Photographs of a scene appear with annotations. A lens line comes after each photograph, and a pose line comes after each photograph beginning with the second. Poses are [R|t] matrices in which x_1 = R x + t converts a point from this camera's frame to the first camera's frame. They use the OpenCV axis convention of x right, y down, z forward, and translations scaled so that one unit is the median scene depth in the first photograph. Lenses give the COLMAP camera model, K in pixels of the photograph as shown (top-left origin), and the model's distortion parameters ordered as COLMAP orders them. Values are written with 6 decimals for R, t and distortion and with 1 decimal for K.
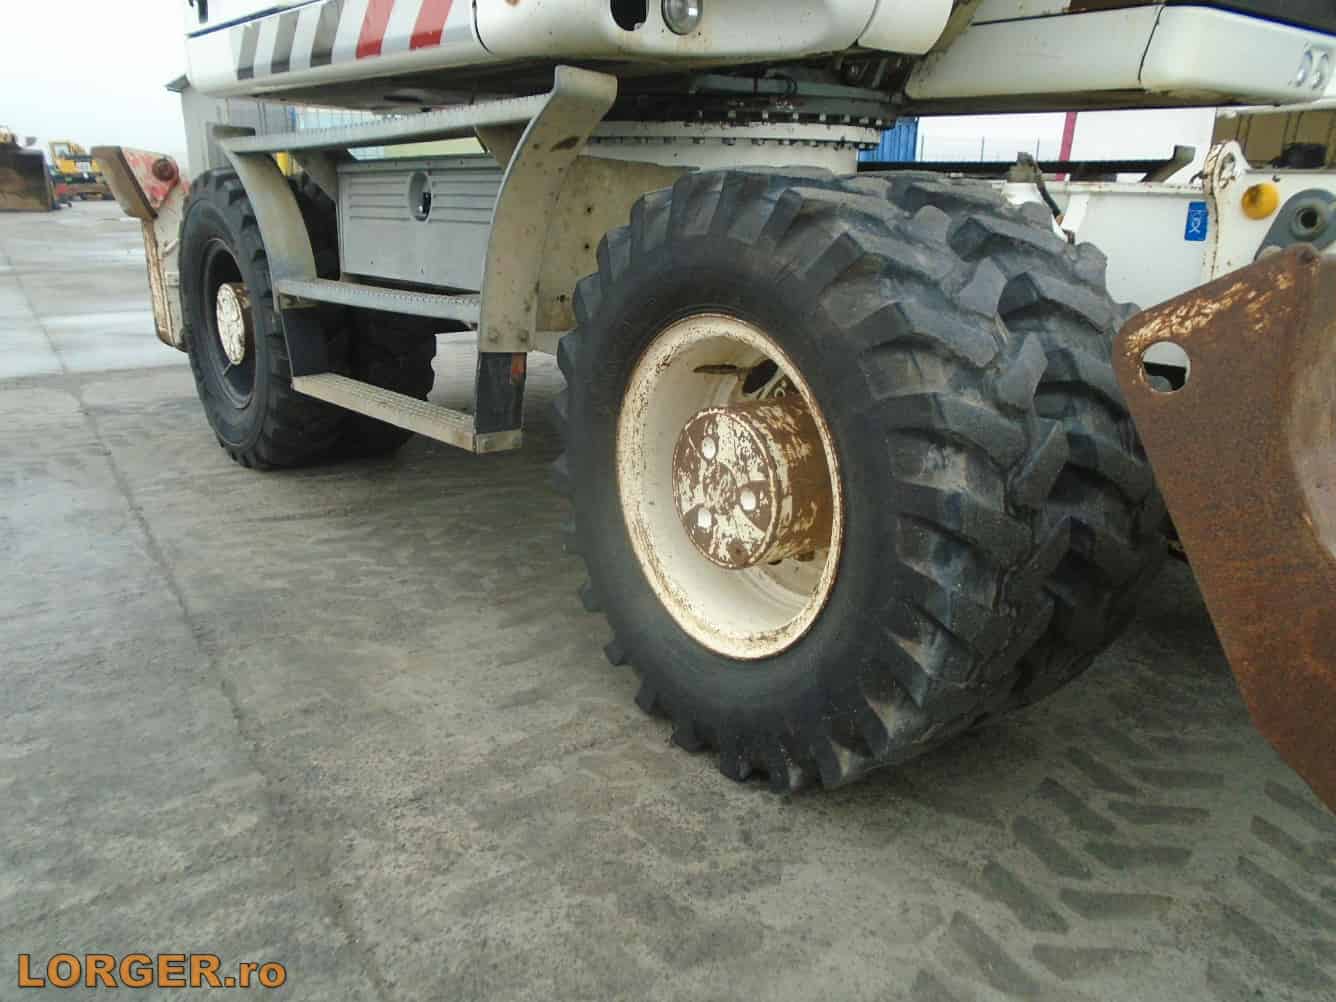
lens RADIAL K [[1032.4, 0, 662.6], [0, 1032.4, 497.7], [0, 0, 1]] dist [-0.002035, -0.004268]
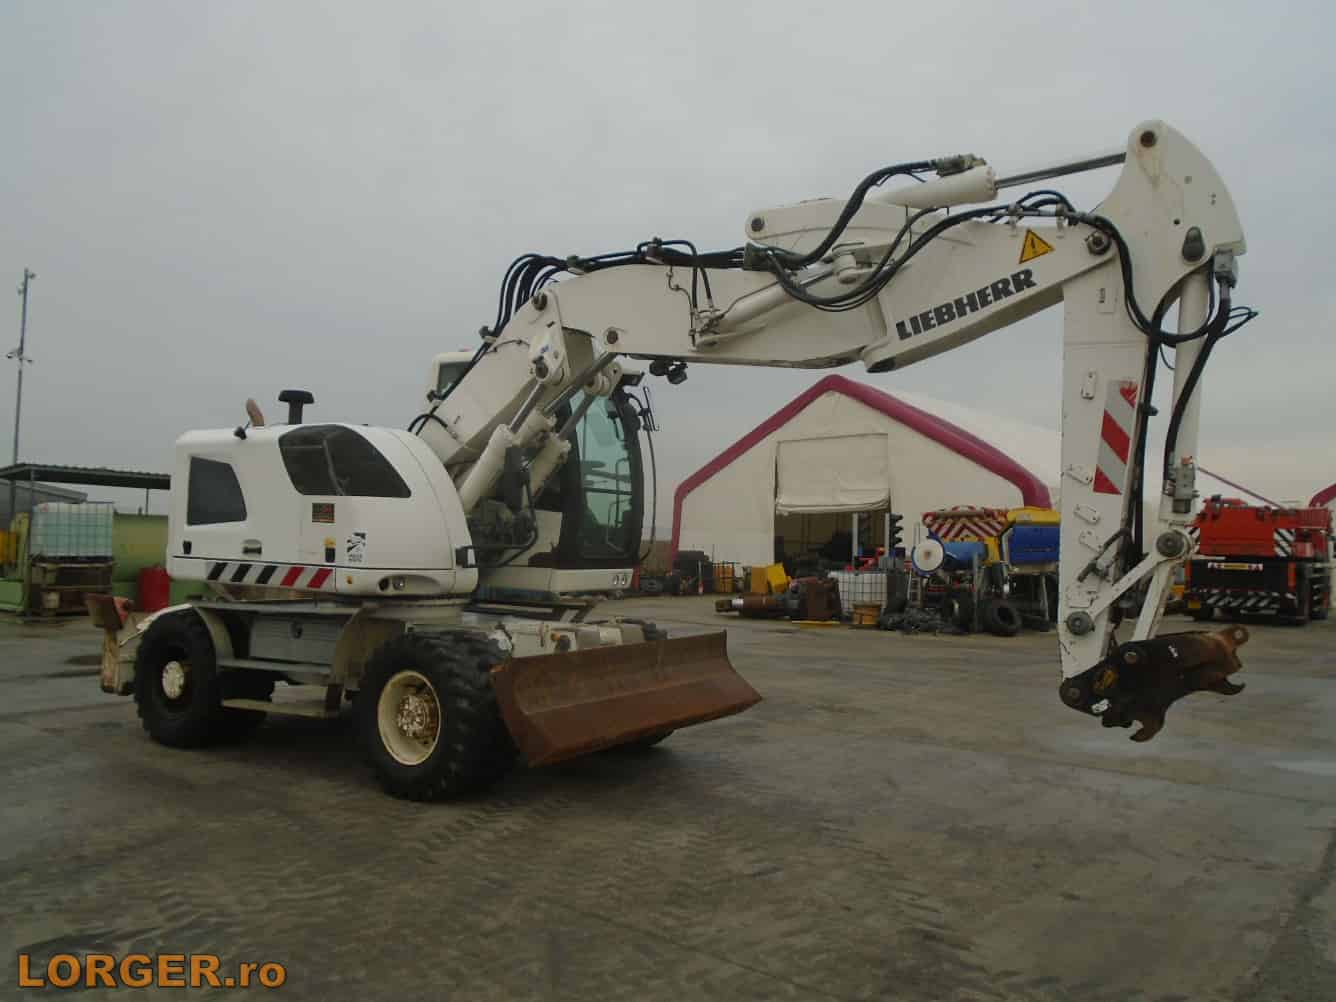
lens RADIAL K [[1015.4, 0, 666.3], [0, 1015.4, 505.4], [0, 0, 1]] dist [-0.006802, -0.001776]
pose [[0.949733, 0.028348, 0.311775, -0.219618], [0.076030, 0.945190, -0.317545, 0.483688], [-0.303689, 0.325287, 0.895523, -2.691427]]
